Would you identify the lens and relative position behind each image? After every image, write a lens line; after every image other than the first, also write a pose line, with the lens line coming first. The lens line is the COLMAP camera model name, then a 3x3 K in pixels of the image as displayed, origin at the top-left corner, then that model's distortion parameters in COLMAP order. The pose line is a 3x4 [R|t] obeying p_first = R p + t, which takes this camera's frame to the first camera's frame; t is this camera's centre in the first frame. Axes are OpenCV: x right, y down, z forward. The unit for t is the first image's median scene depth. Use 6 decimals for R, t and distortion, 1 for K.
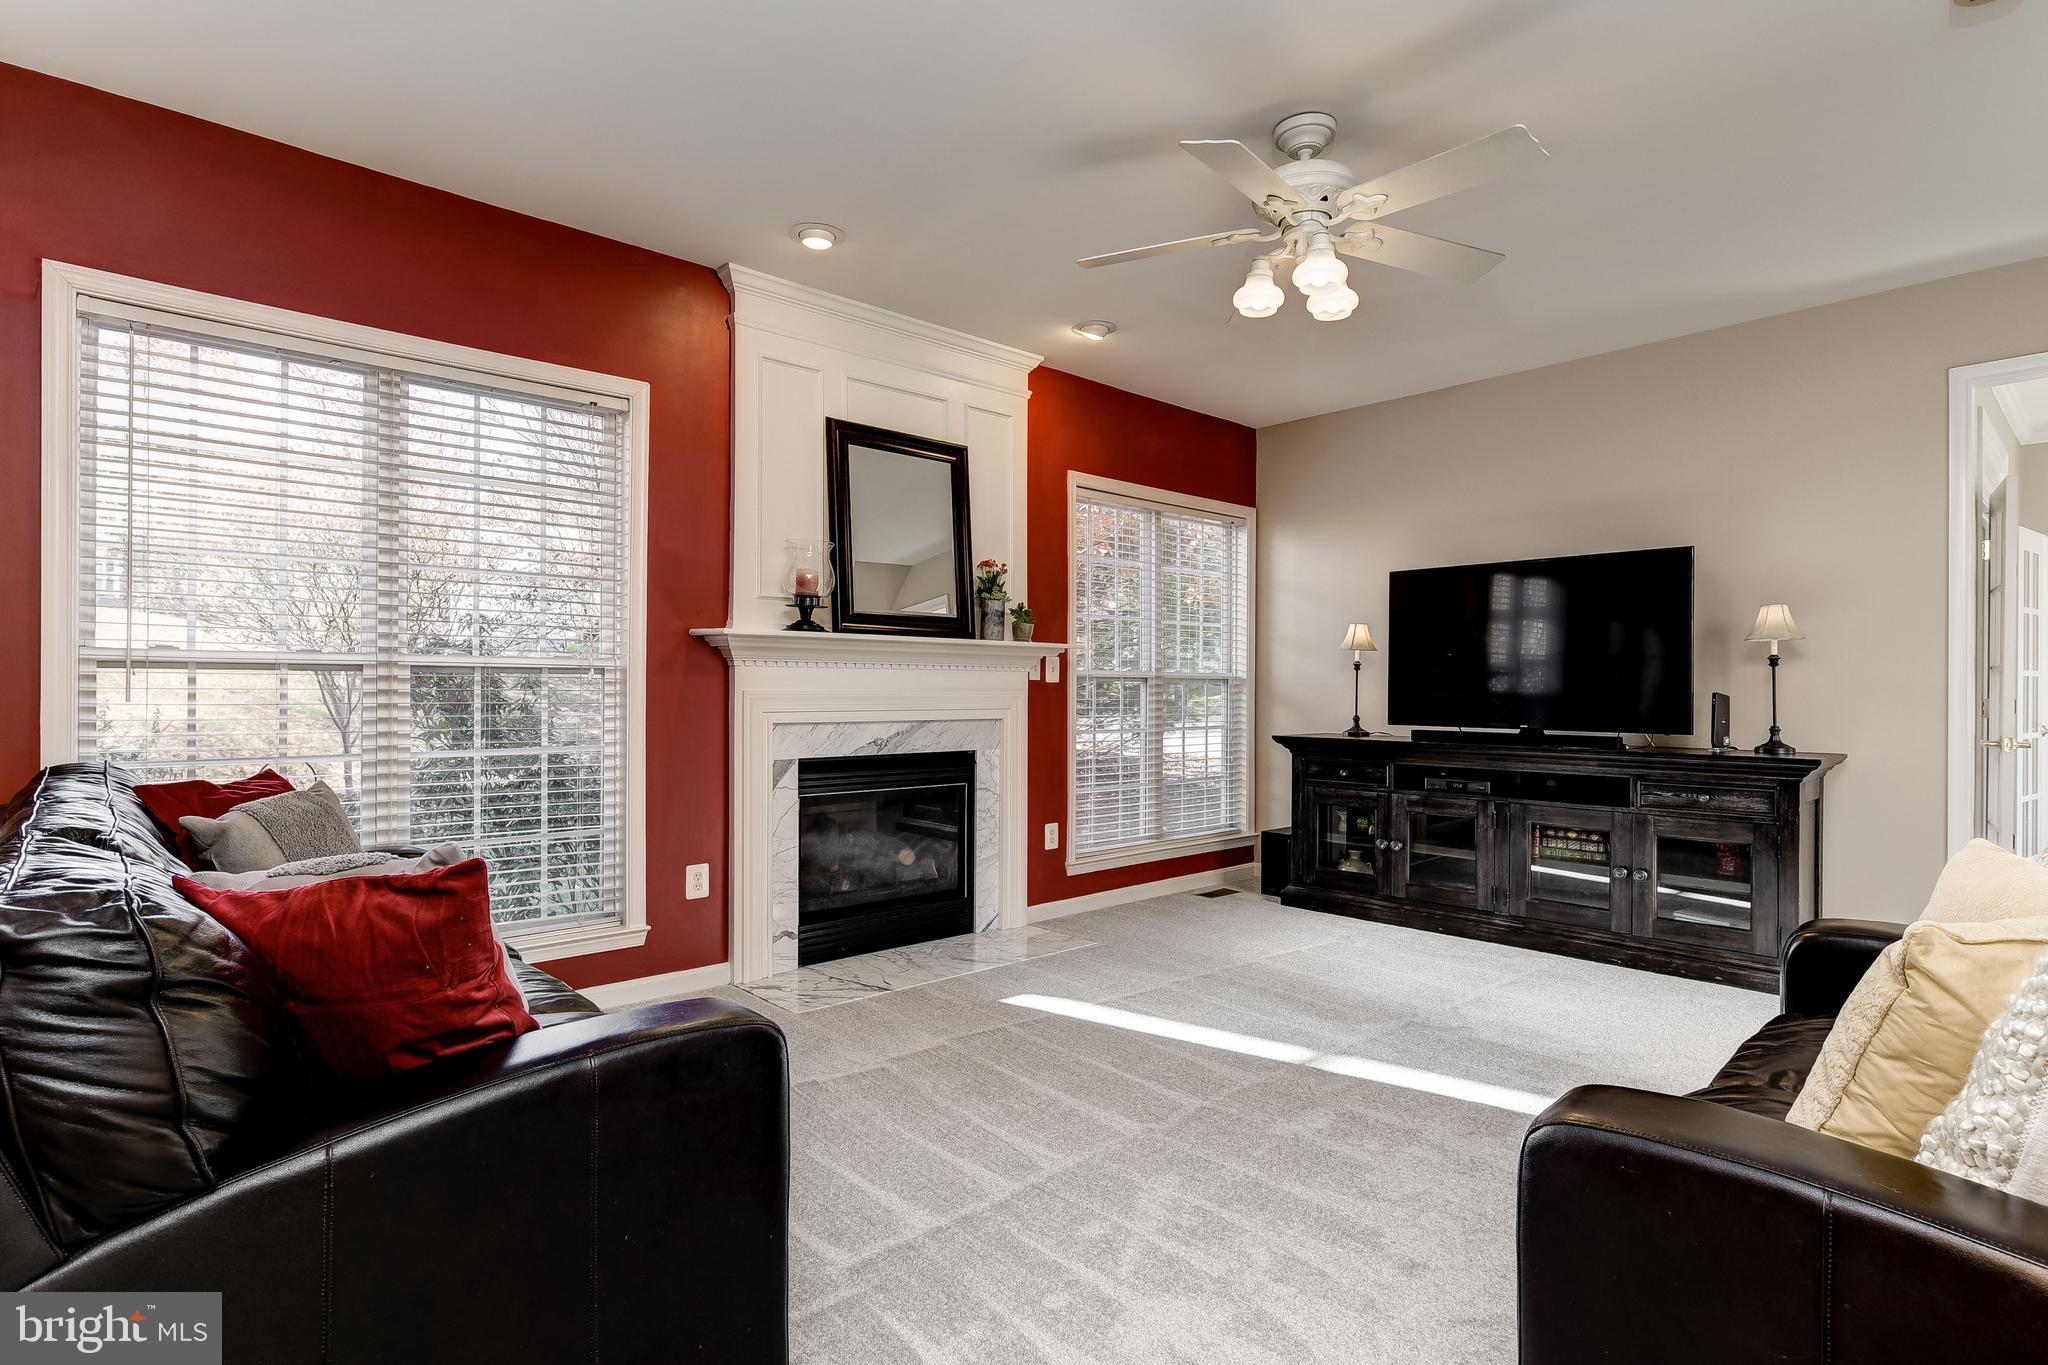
lens RADIAL K [[1025.8, 0, 1014.3], [0, 1025.8, 675.0], [0, 0, 1]] dist [-0.009654, 0.004163]
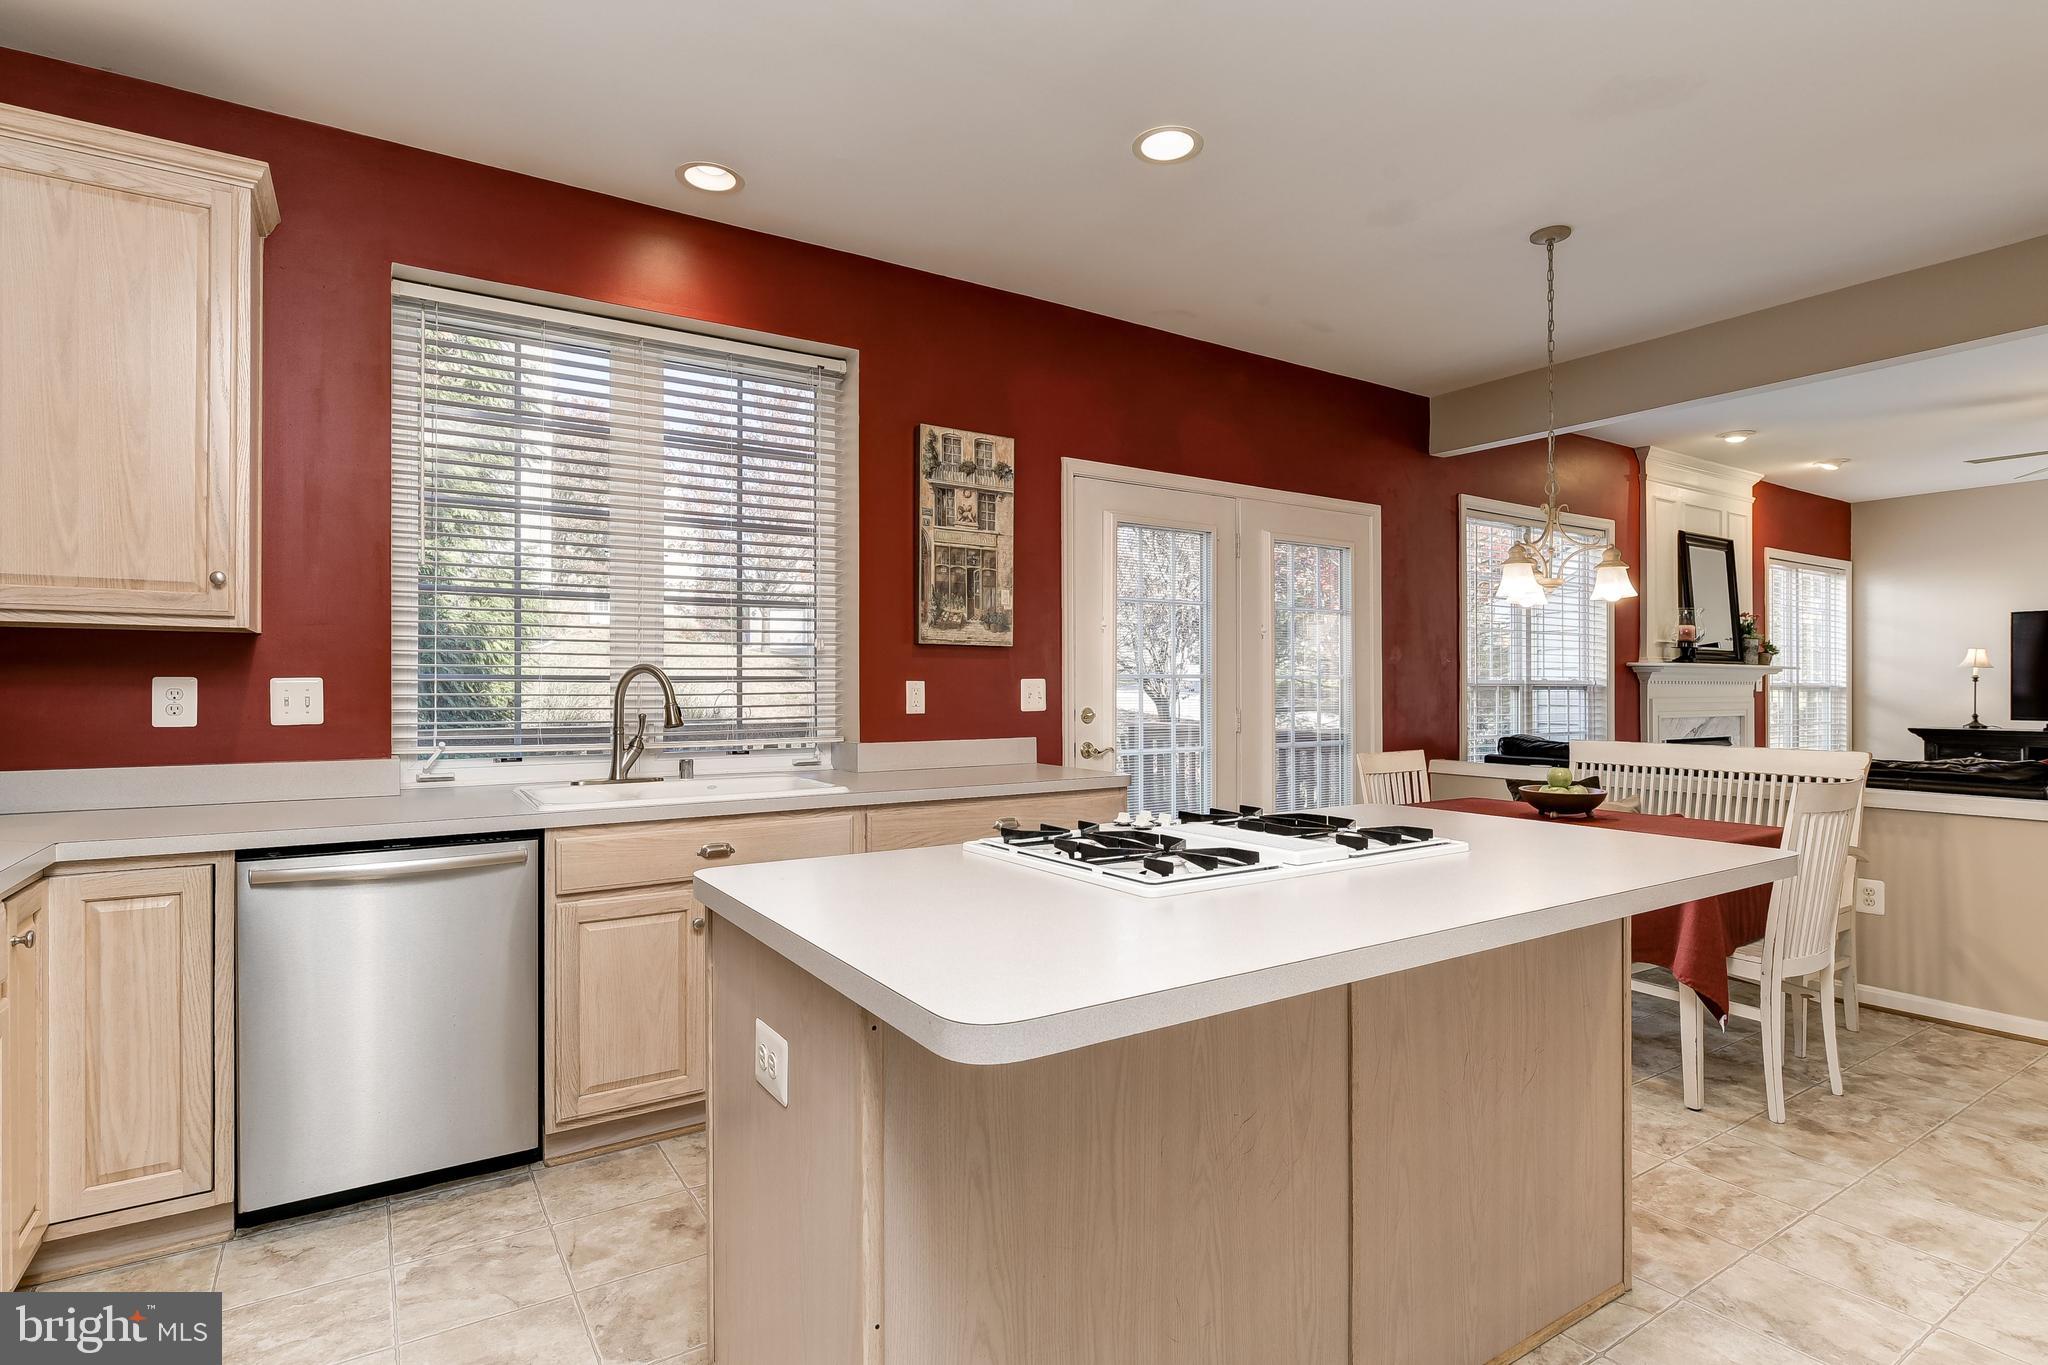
lens RADIAL K [[1025.8, 0, 1017.7], [0, 1025.8, 682.3], [0, 0, 1]] dist [-0.009654, 0.004163]
pose [[0.985935, -0.008242, -0.166928, -0.749989], [0.008126, 0.999966, -0.001378, -0.012516], [0.166934, 0.000002, 0.985968, -0.613795]]
